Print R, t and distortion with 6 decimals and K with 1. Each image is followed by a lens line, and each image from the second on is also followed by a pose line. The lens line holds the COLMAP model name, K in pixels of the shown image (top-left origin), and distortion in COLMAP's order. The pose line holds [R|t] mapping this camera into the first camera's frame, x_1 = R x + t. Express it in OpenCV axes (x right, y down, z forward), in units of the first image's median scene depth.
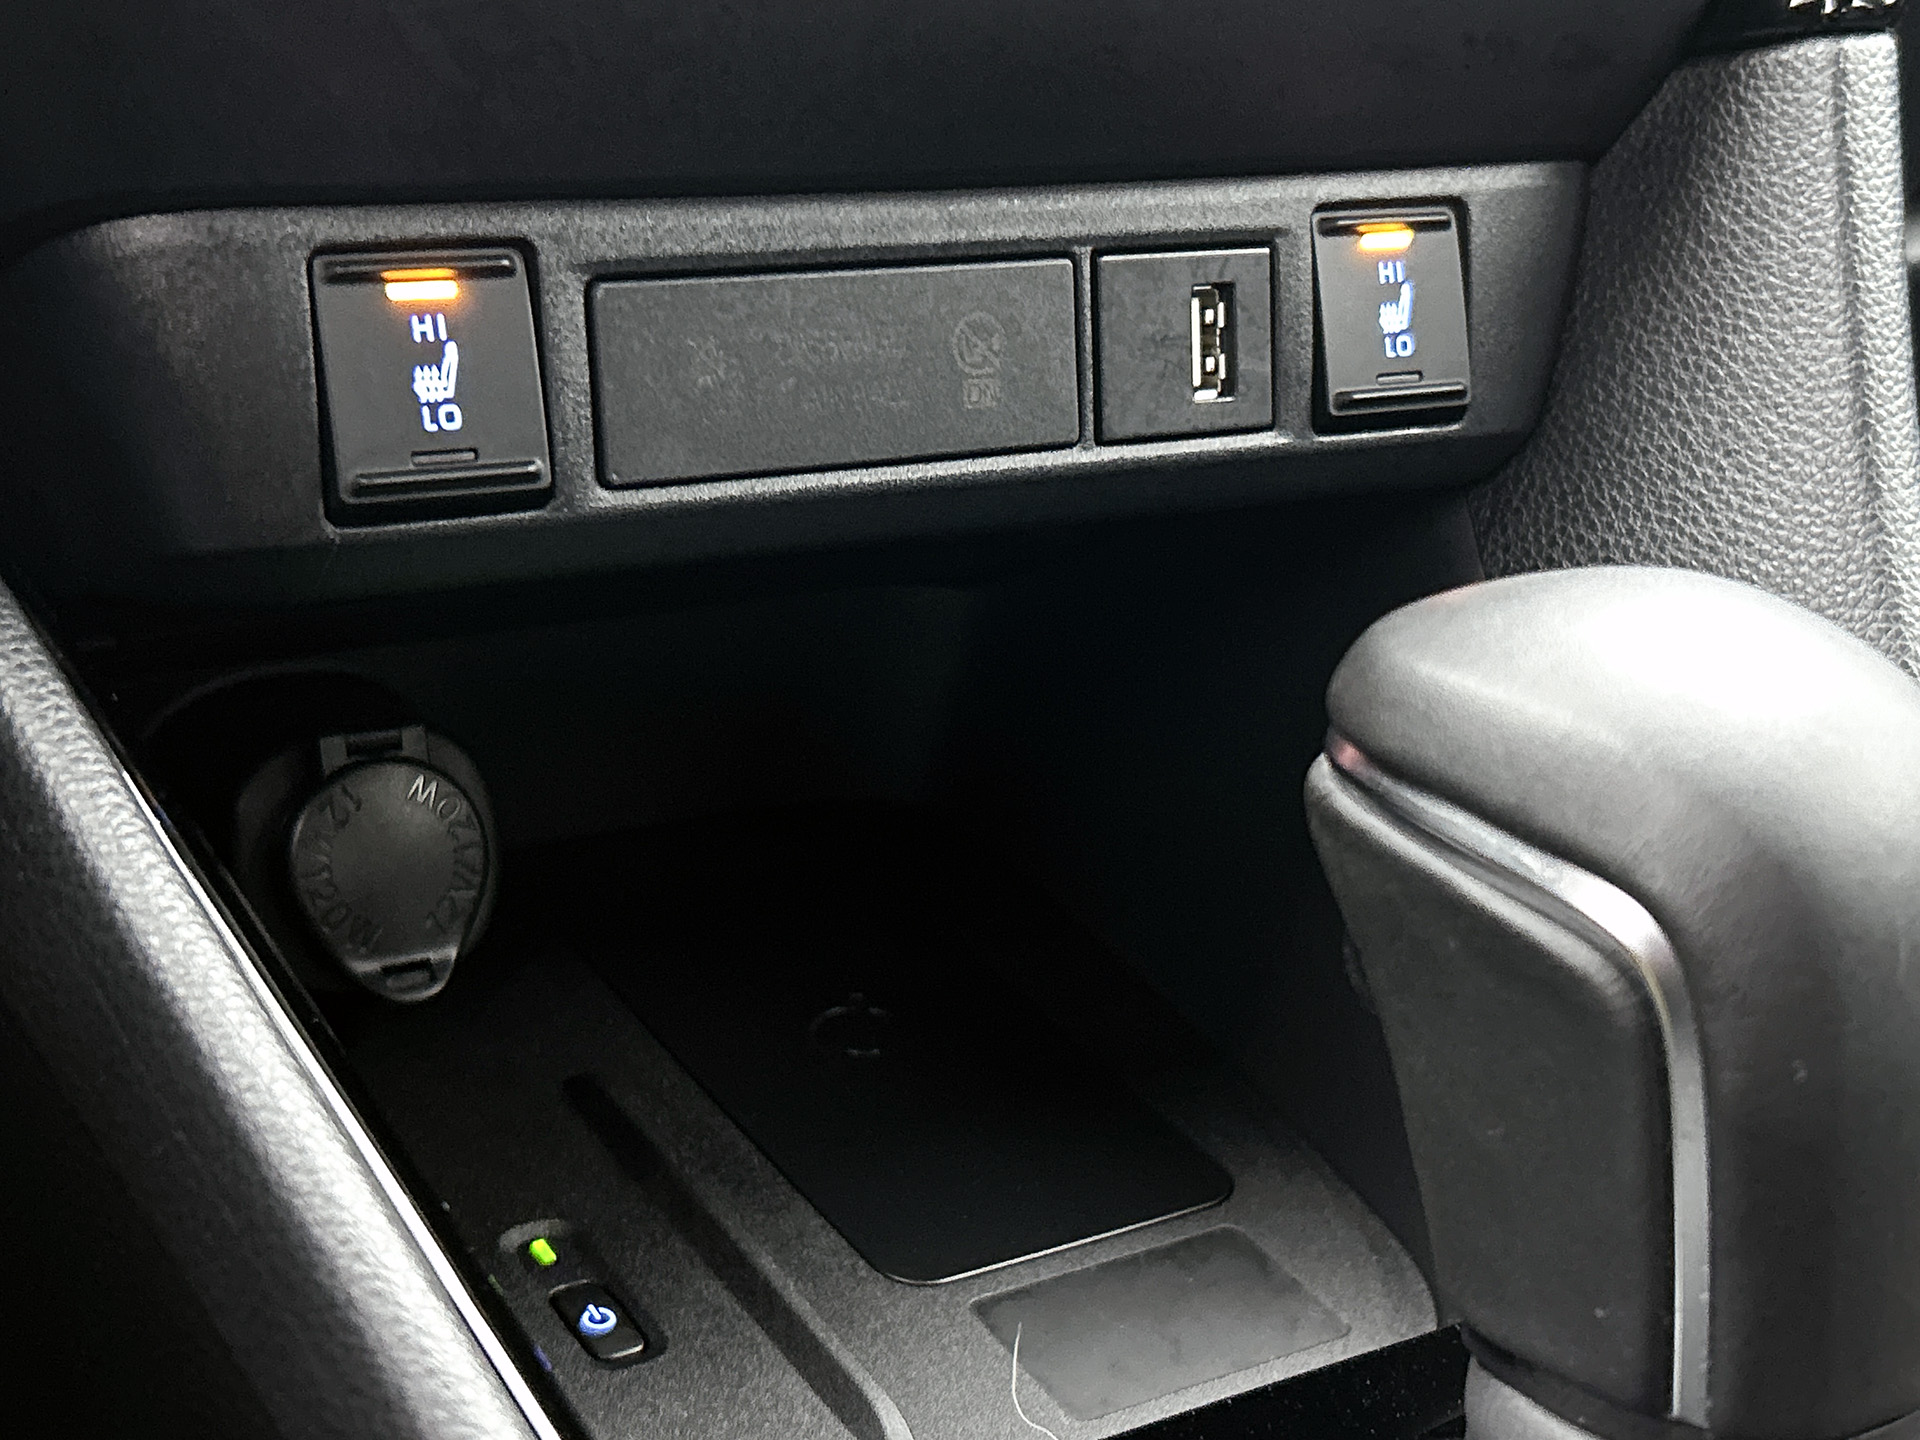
lens RADIAL K [[2617.7, 0, 987.1], [0, 2617.7, 722.1], [0, 0, 1]] dist [0.238420, -0.767161]
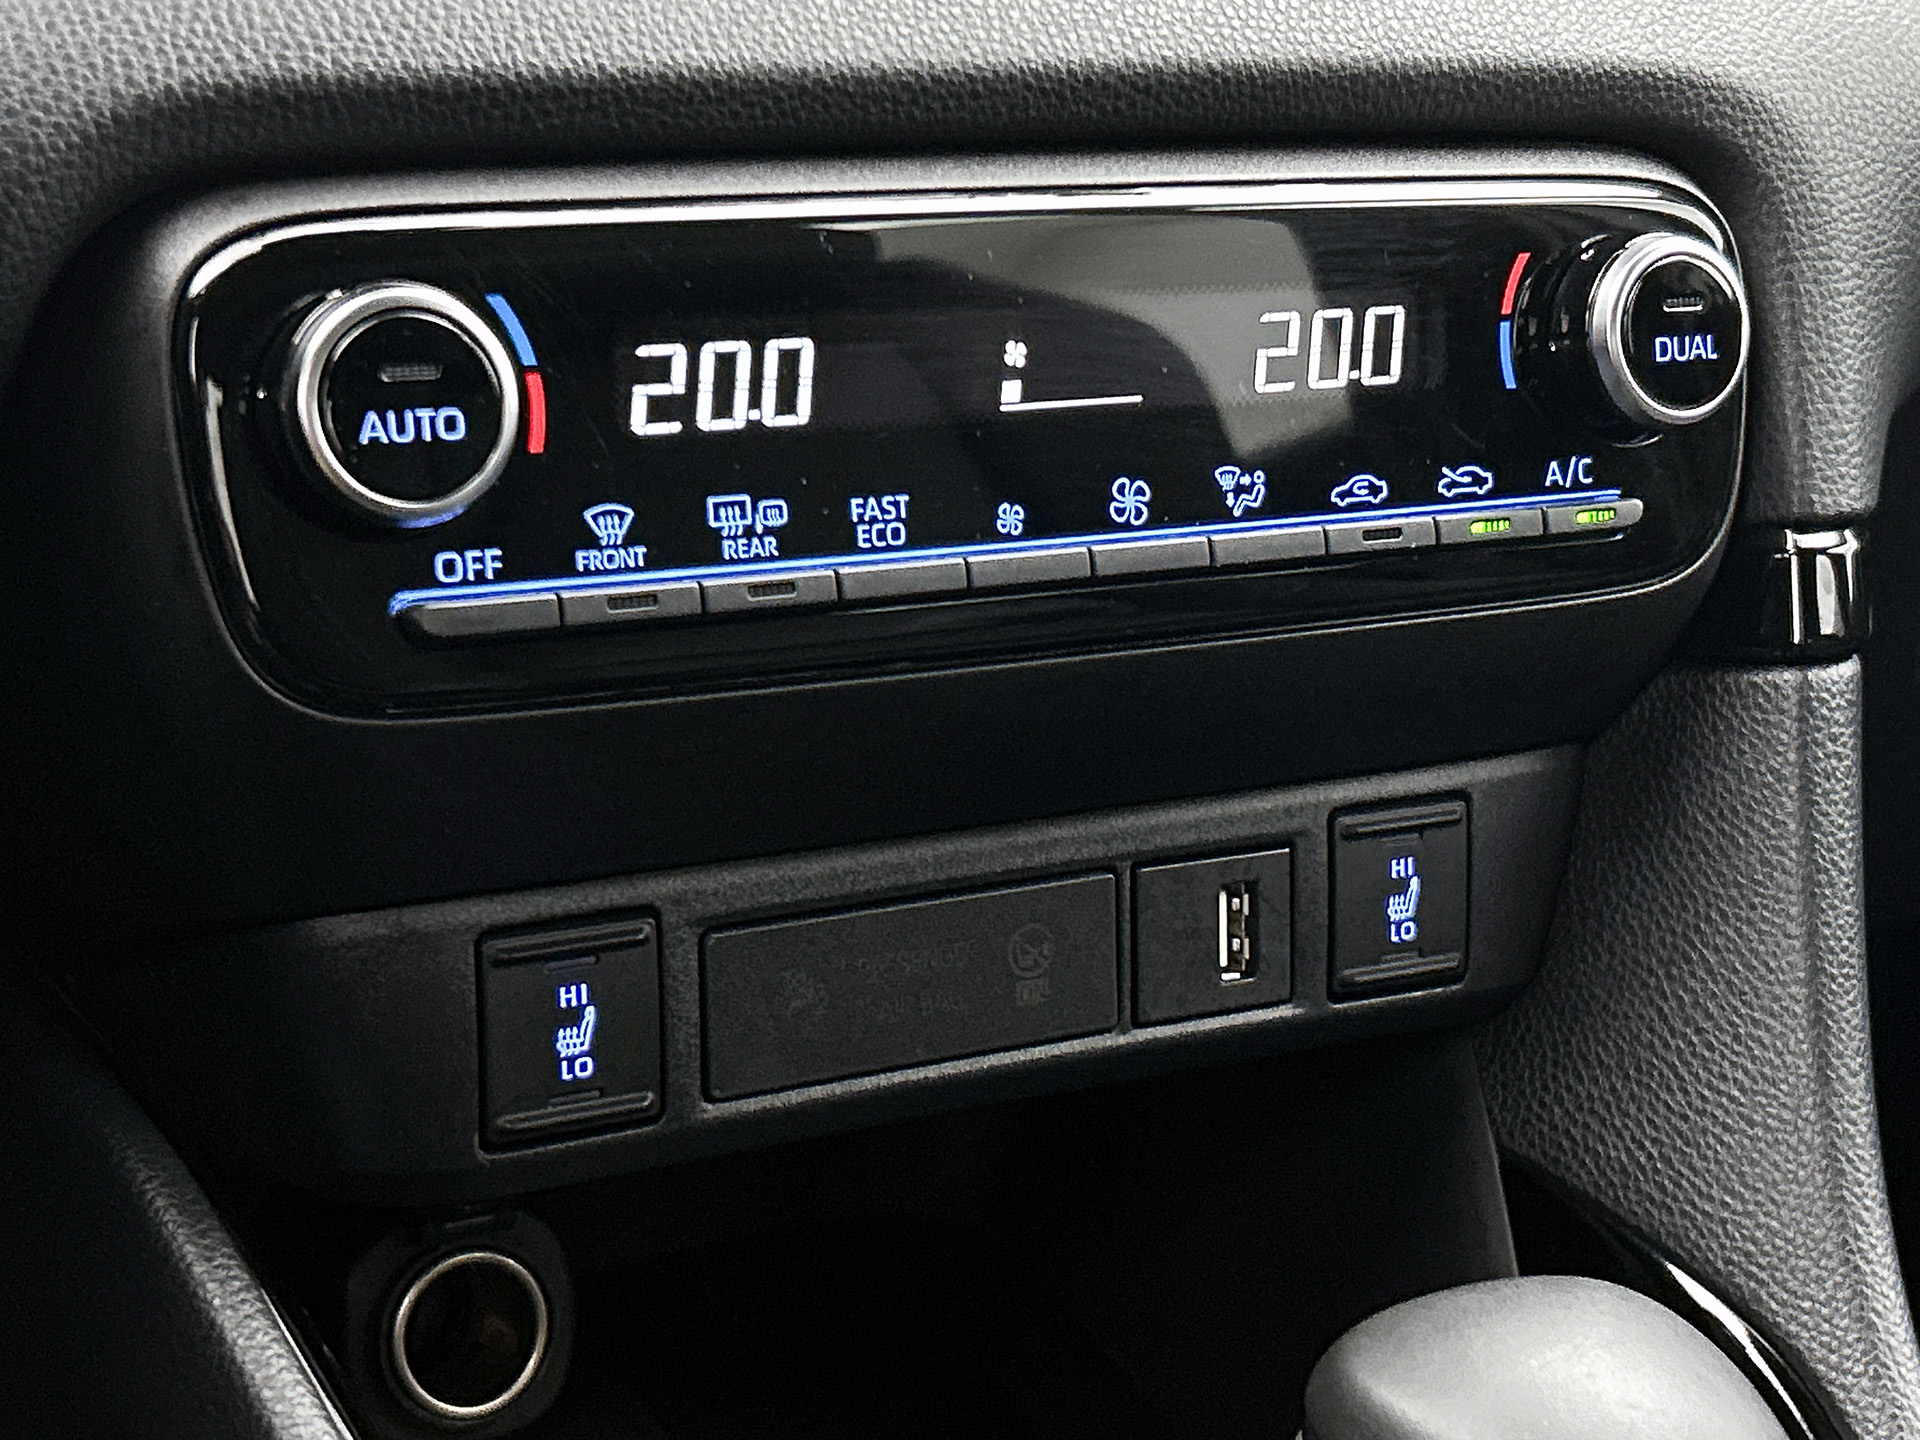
lens RADIAL K [[3169.2, 0, 960.0], [0, 3169.2, 720.0], [0, 0, 1]] dist [0.220558, -0.940380]
pose [[0.999628, 0.023920, -0.013089, -0.017173], [-0.023810, 0.999681, 0.008480, -0.238187], [0.013288, -0.008165, 0.999878, -0.352445]]
